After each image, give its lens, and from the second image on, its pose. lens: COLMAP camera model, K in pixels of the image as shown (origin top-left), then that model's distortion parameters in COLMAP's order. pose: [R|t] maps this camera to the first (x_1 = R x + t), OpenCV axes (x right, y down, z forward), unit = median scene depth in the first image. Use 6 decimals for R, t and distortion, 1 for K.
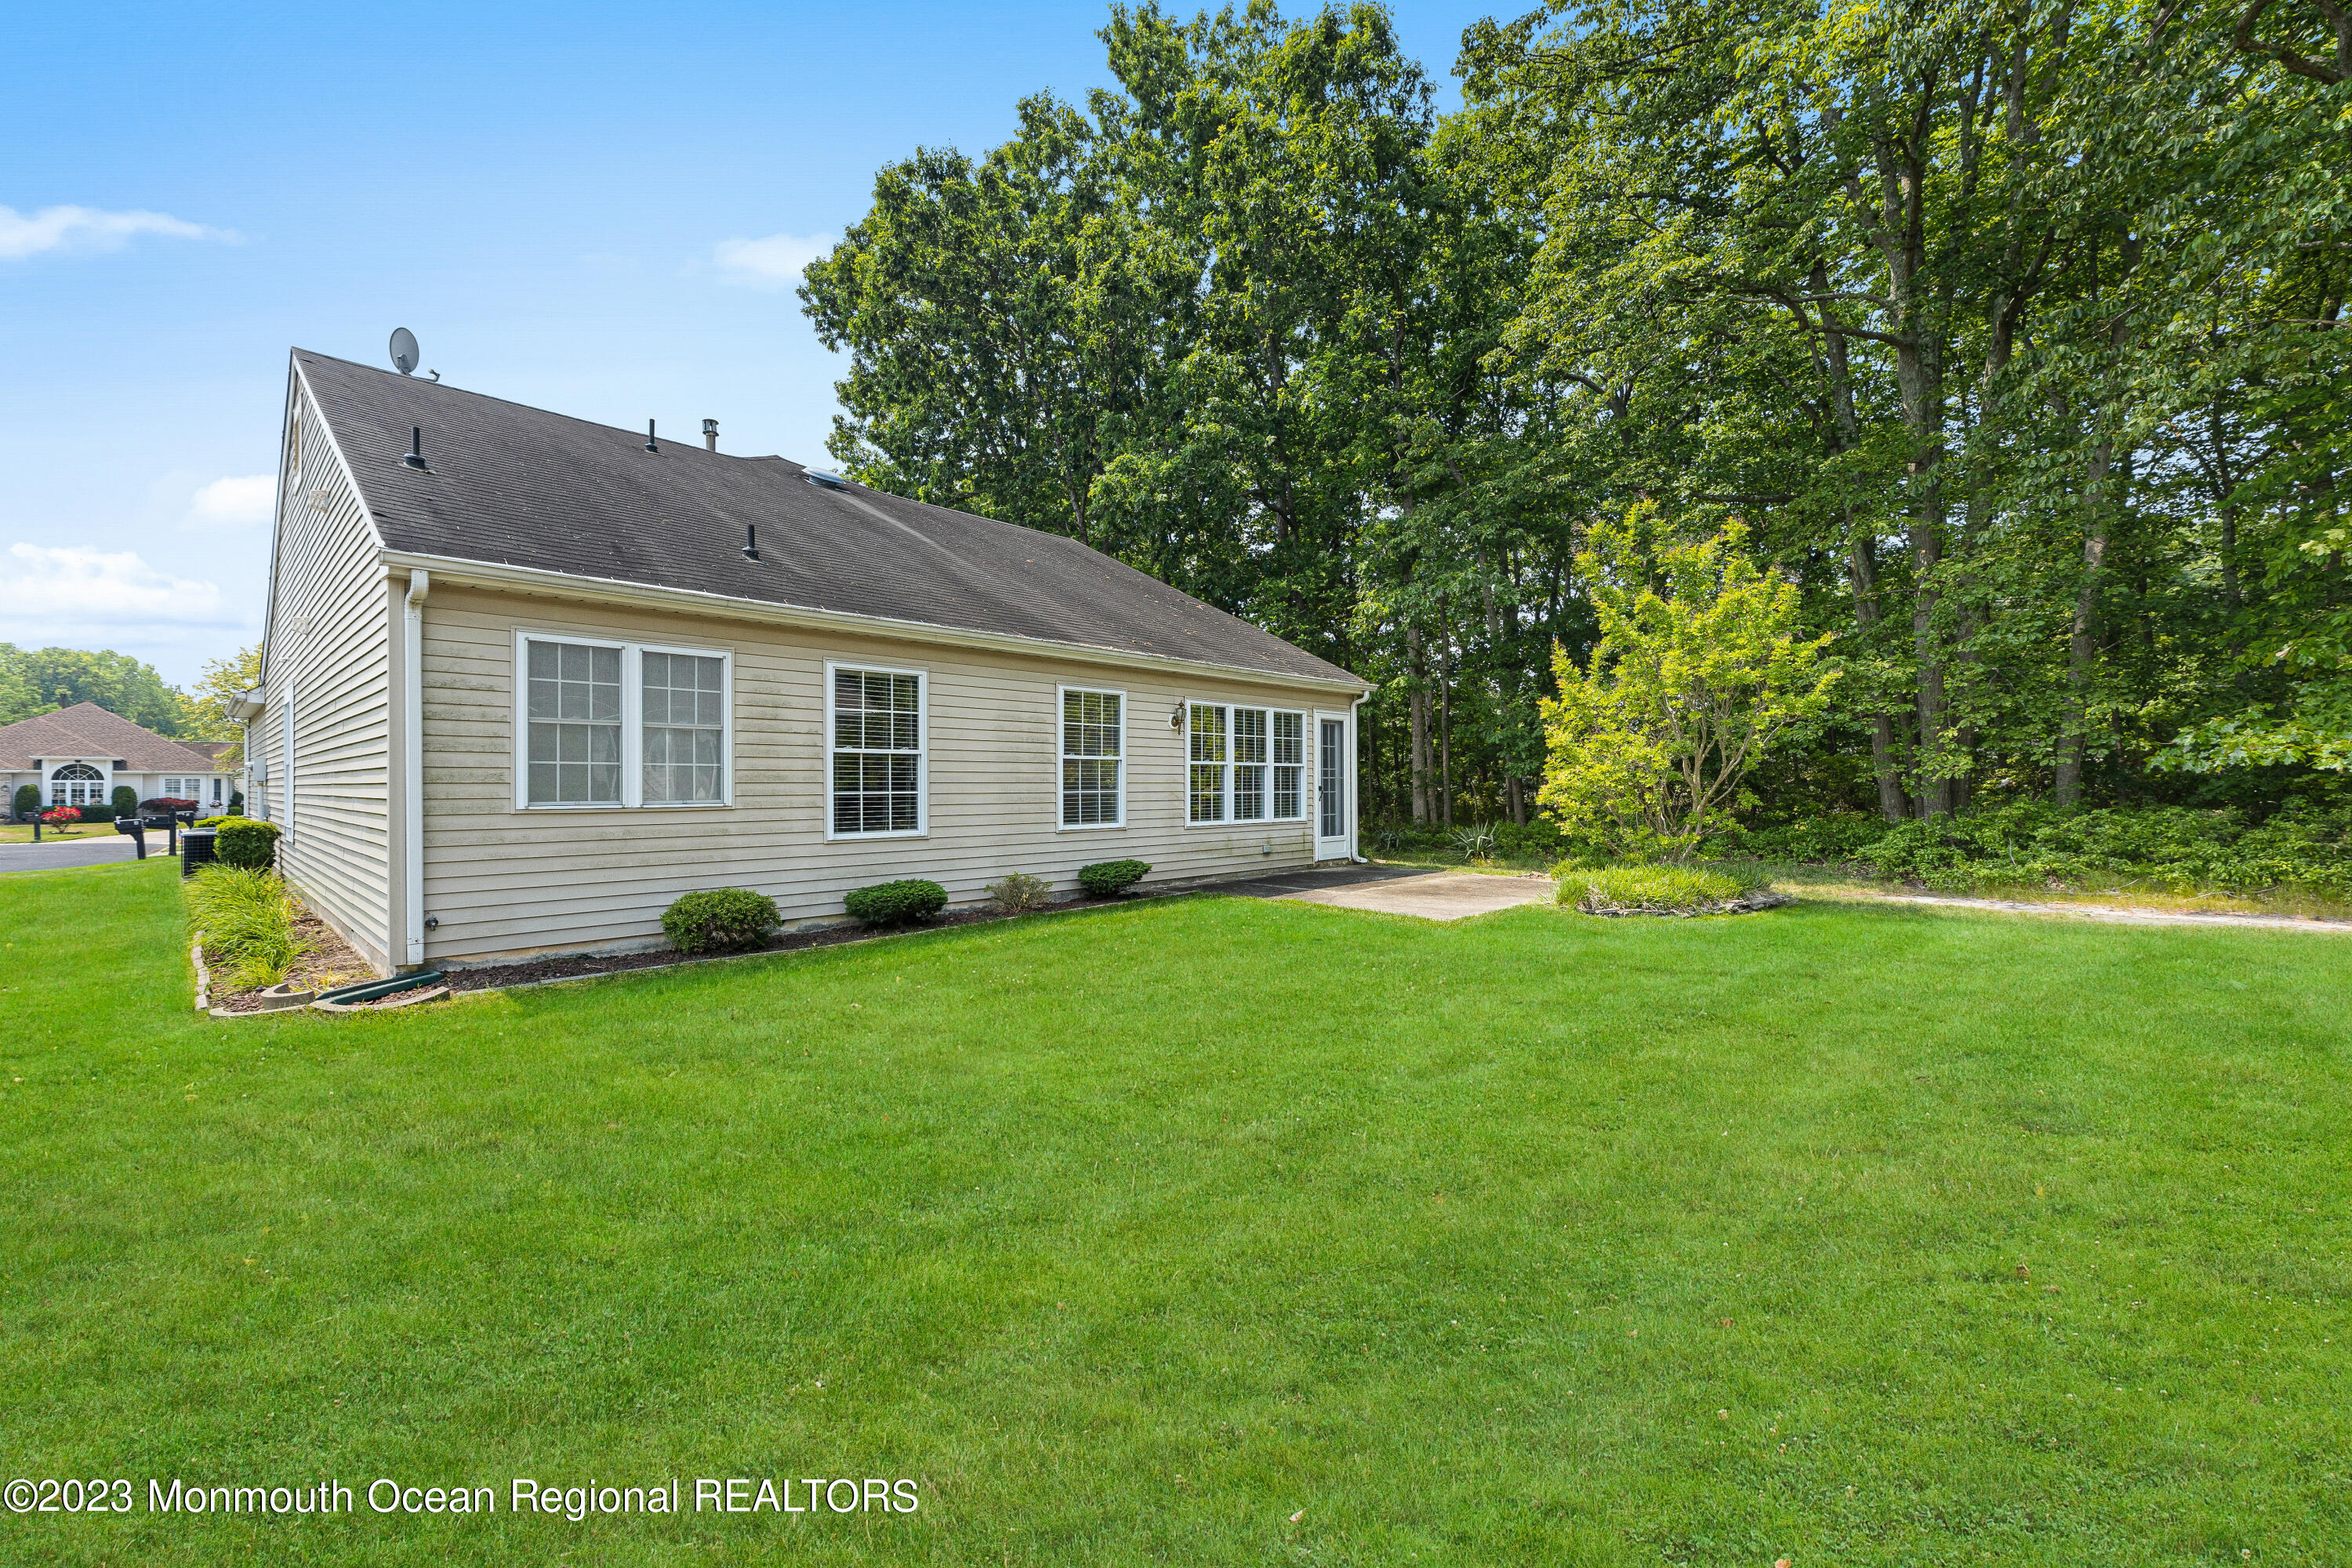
lens RADIAL K [[947.6, 0, 1176.3], [0, 947.6, 784.1], [0, 0, 1]] dist [0.000550, 0.000053]
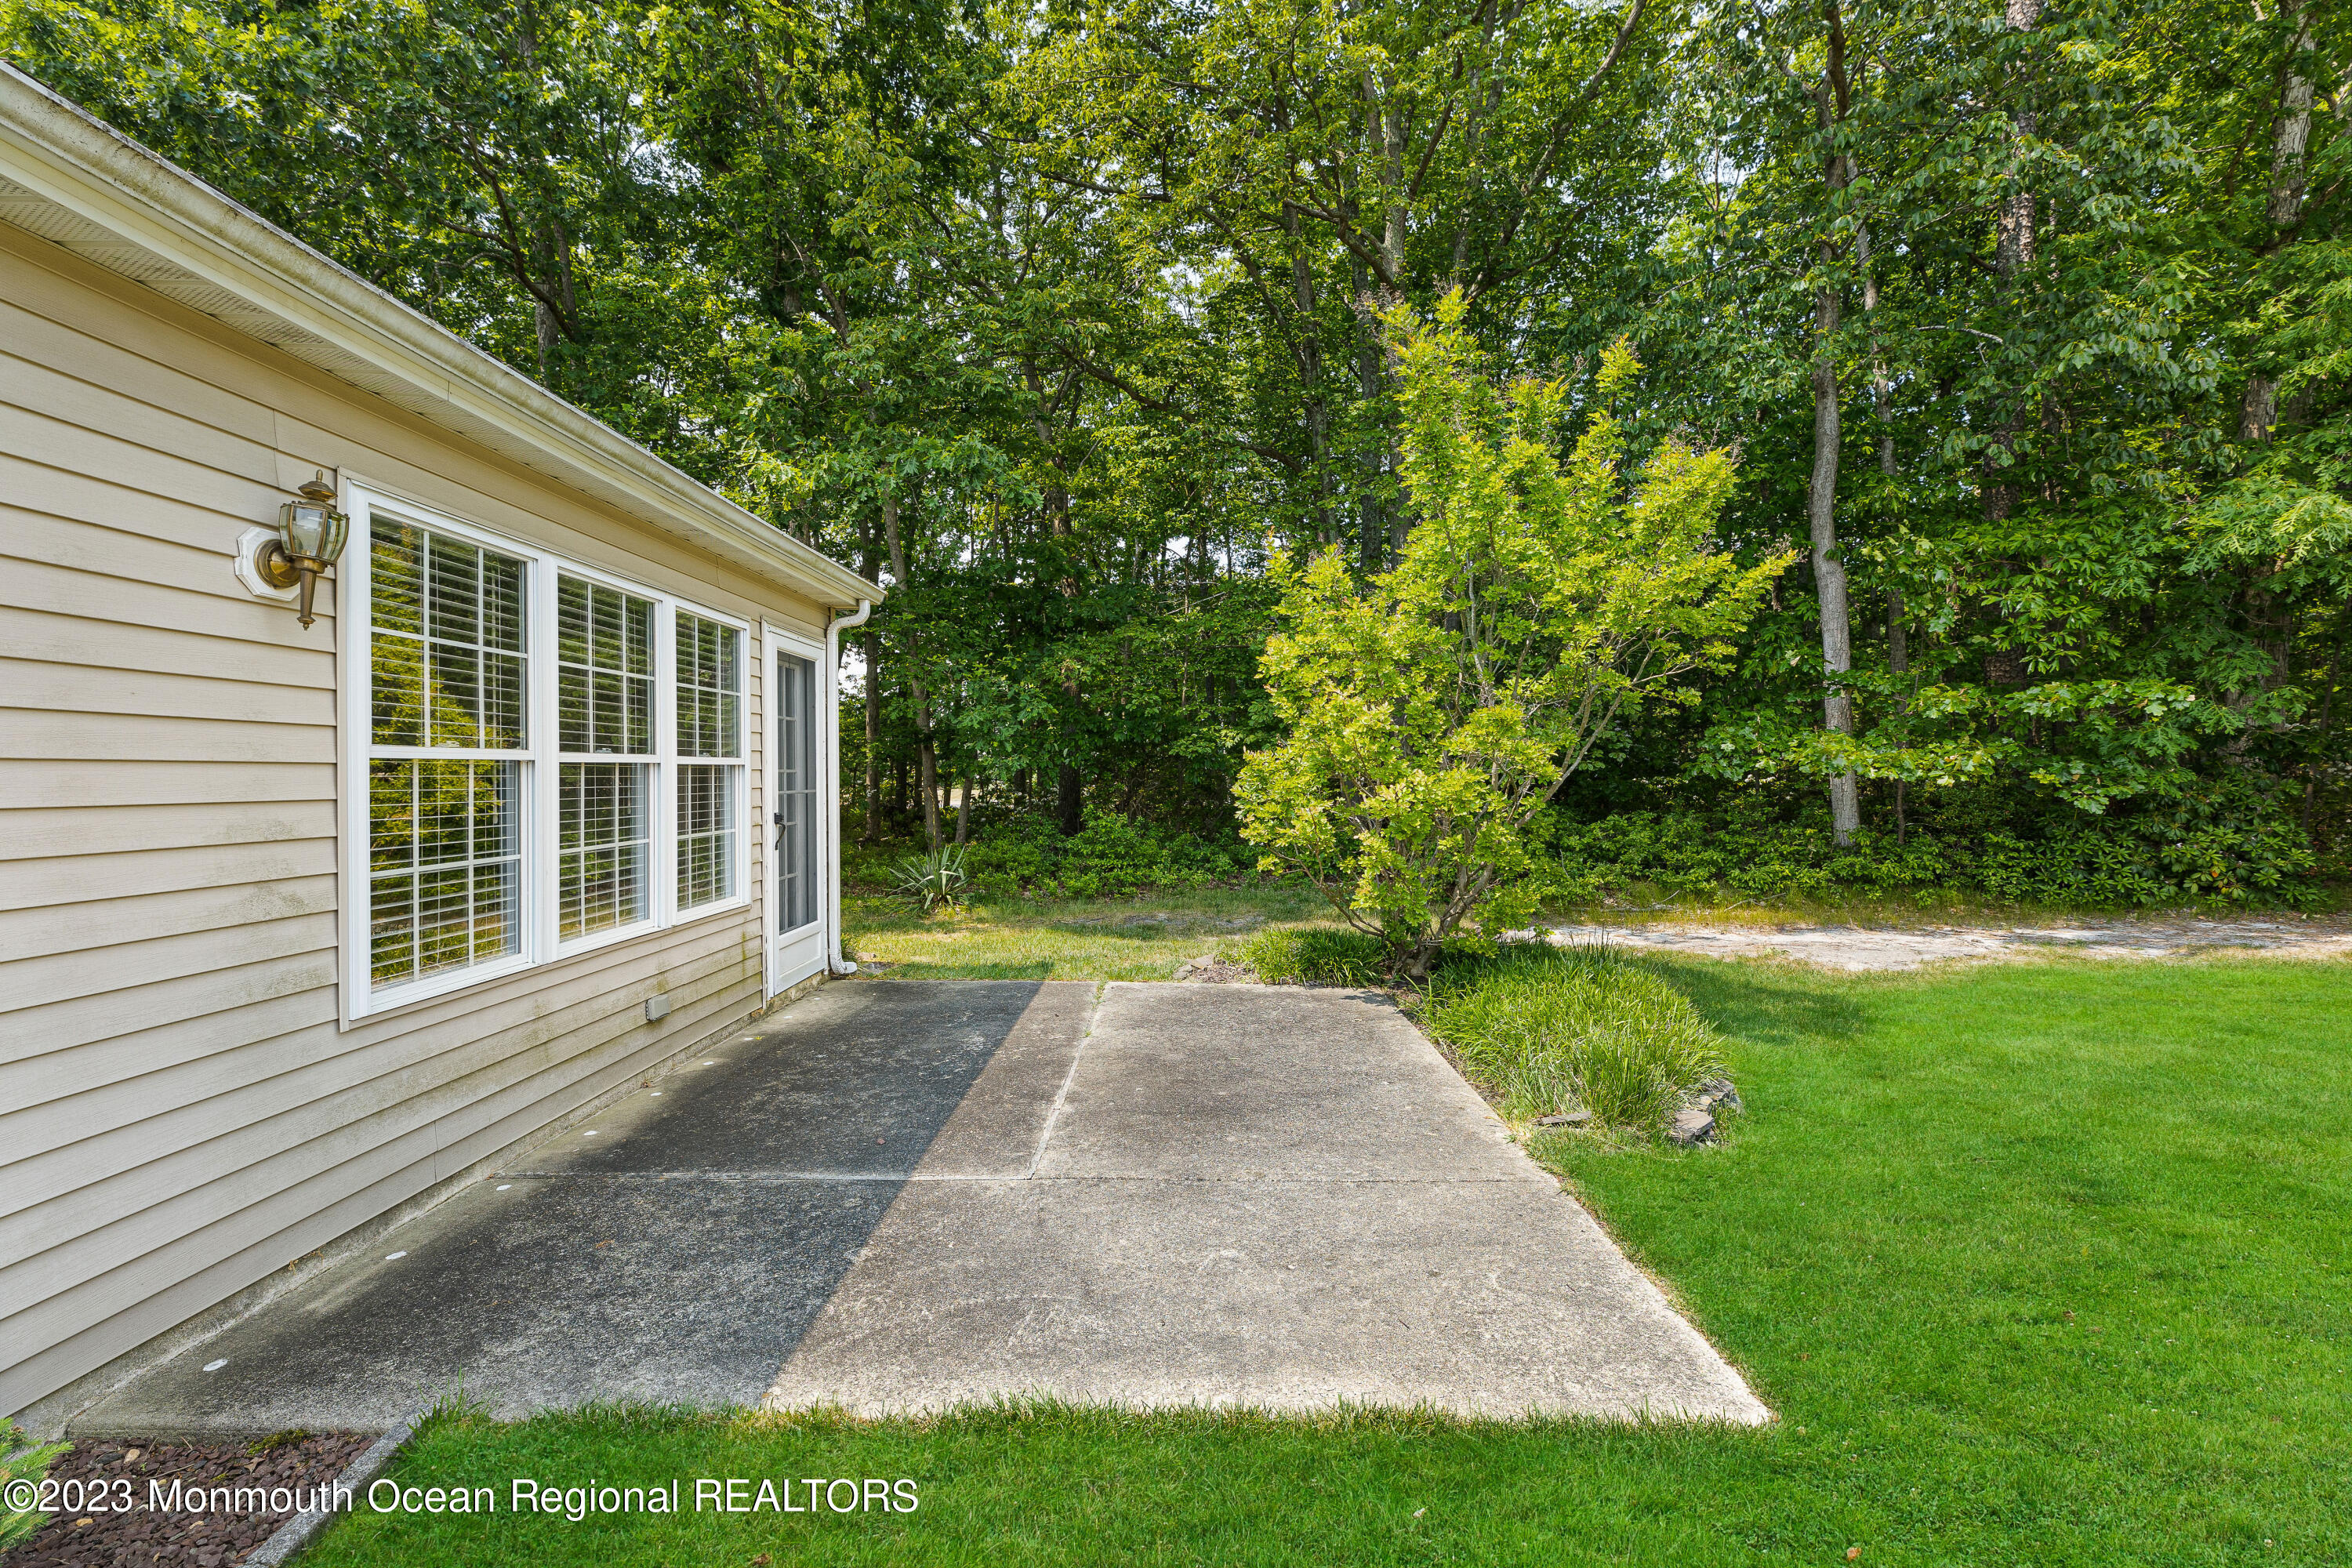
lens RADIAL K [[947.6, 0, 1173.5], [0, 947.6, 786.0], [0, 0, 1]] dist [0.000550, 0.000053]
pose [[0.737836, -0.004391, 0.674966, 0.002292], [-0.001557, 0.999965, 0.008207, -0.013895], [-0.674978, -0.007106, 0.737803, 0.614448]]
